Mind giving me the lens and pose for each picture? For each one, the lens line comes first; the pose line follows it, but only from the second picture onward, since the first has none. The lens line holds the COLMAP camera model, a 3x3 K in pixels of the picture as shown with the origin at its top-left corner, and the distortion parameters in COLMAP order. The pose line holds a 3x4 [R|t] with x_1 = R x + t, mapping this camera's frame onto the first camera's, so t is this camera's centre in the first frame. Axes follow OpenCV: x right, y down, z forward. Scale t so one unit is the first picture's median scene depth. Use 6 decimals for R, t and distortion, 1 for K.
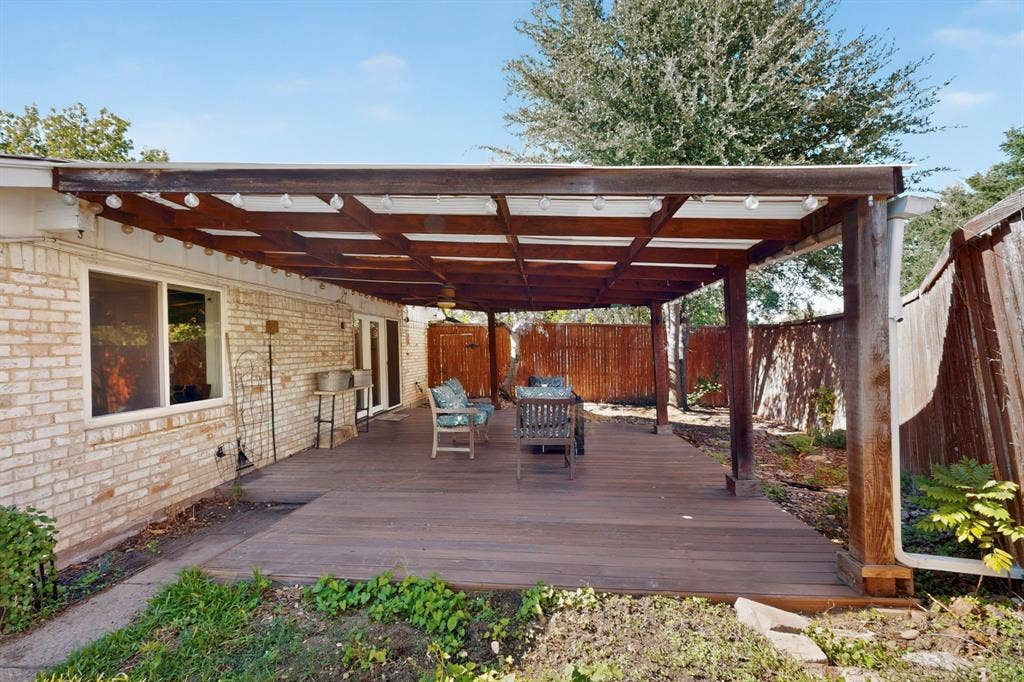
lens RADIAL K [[453.3, 0, 521.1], [0, 453.3, 344.0], [0, 0, 1]] dist [0.000053, -0.000013]
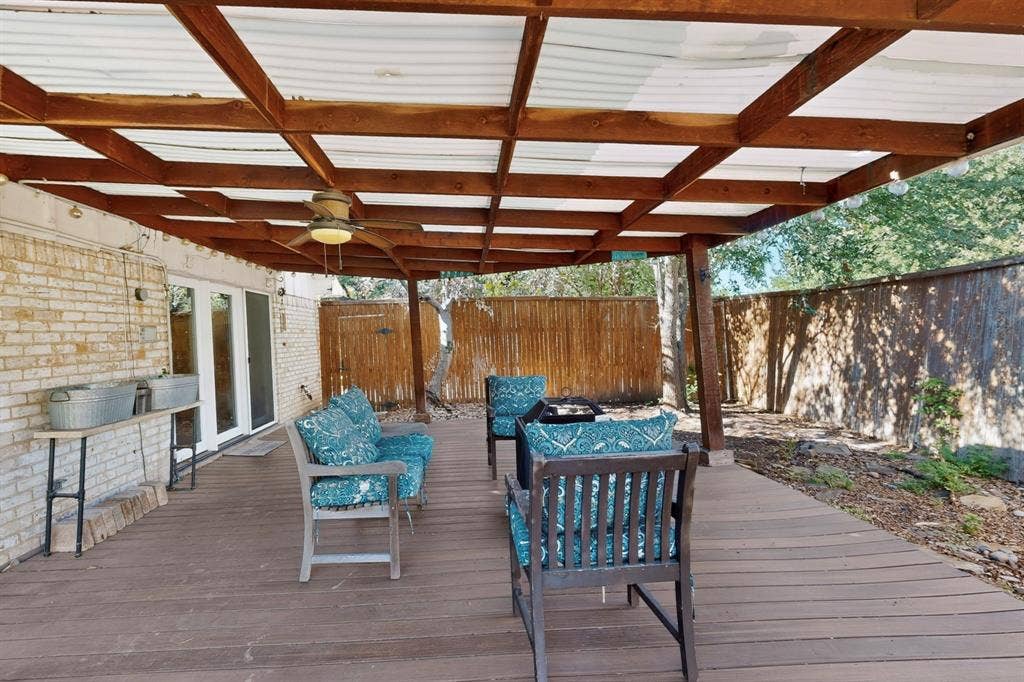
lens RADIAL K [[467.8, 0, 509.2], [0, 467.8, 316.7], [0, 0, 1]] dist [-0.014041, 0.000177]
pose [[0.987113, -0.020208, 0.158741, -0.046295], [0.024899, 0.999308, -0.027618, 0.010975], [-0.158073, 0.031214, 0.986934, 0.371181]]
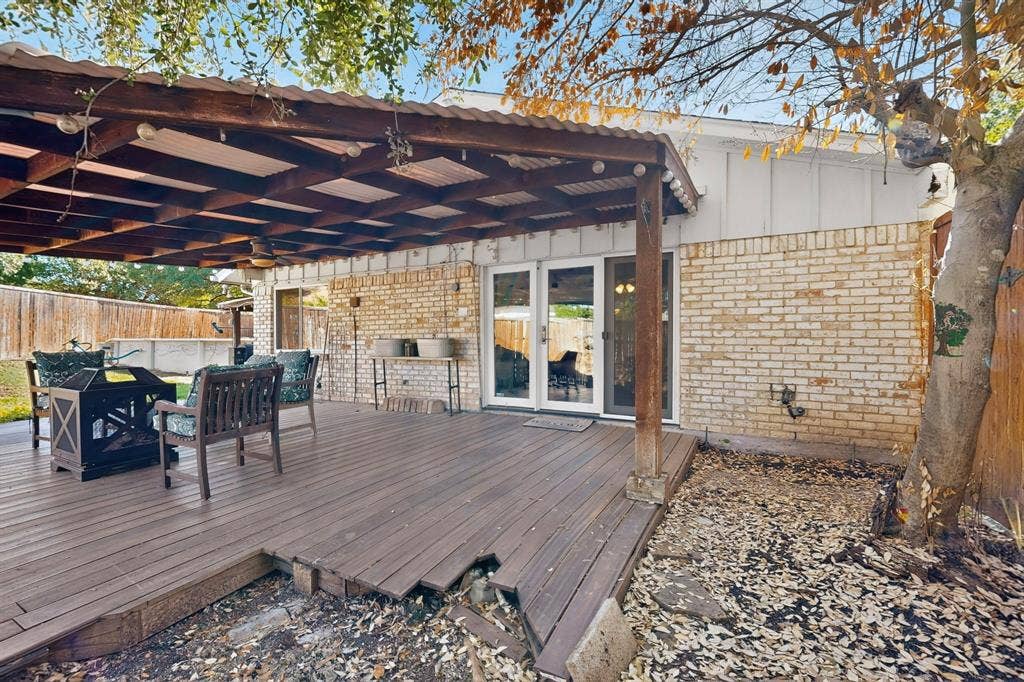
lens RADIAL K [[453.3, 0, 521.1], [0, 453.3, 344.0], [0, 0, 1]] dist [0.000053, -0.000013]
pose [[-0.434193, 0.003942, -0.900811, 0.316354], [0.011914, 0.999928, -0.001367, 0.066821], [0.900741, -0.011326, -0.434209, 1.423069]]
